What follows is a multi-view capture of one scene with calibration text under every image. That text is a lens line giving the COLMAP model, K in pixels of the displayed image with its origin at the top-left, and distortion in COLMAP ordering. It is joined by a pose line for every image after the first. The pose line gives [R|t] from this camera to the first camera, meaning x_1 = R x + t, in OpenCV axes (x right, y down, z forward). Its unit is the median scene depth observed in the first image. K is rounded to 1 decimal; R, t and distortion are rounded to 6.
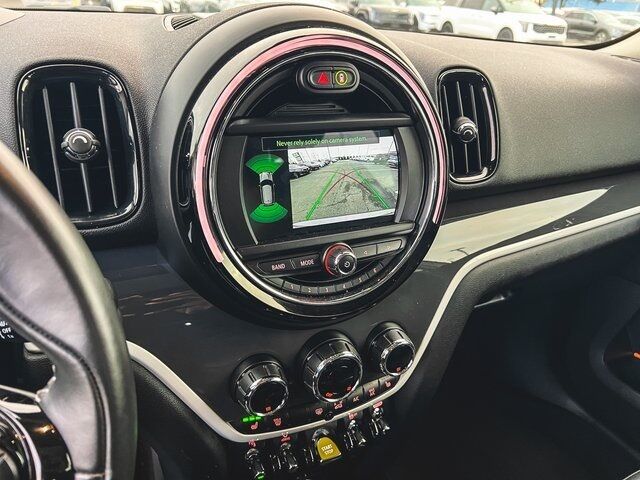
lens RADIAL K [[491.4, 0, 322.2], [0, 491.4, 222.4], [0, 0, 1]] dist [0.044087, -0.043785]
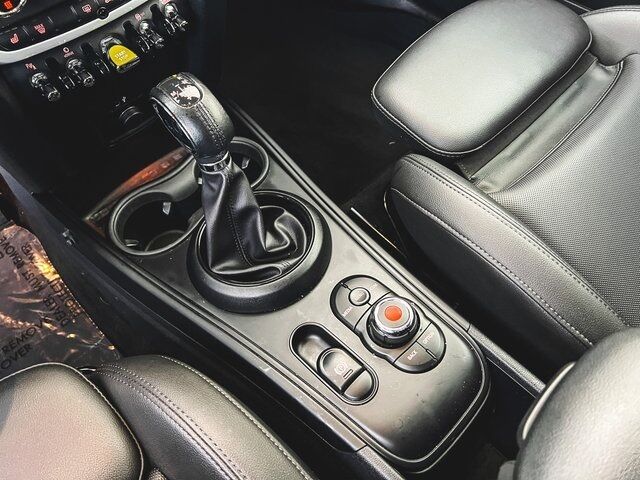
lens RADIAL K [[489.9, 0, 320.1], [0, 489.9, 227.8], [0, 0, 1]] dist [0.066793, -0.078233]
pose [[0.947450, -0.299336, 0.112856, 0.177779], [0.189267, 0.808921, 0.556620, 0.295566], [-0.257908, -0.506009, 0.823066, -0.035349]]
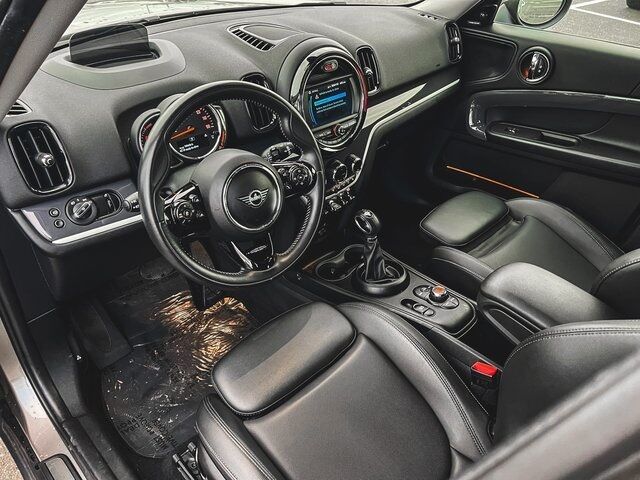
lens RADIAL K [[559.4, 0, 320.0], [0, 559.4, 240.0], [0, 0, 1]] dist [0.225394, -0.005380]
pose [[0.942509, -0.209729, 0.260175, -0.976038], [0.156527, 0.964917, 0.210795, -0.014662], [-0.295258, -0.157951, 0.942271, -2.016203]]
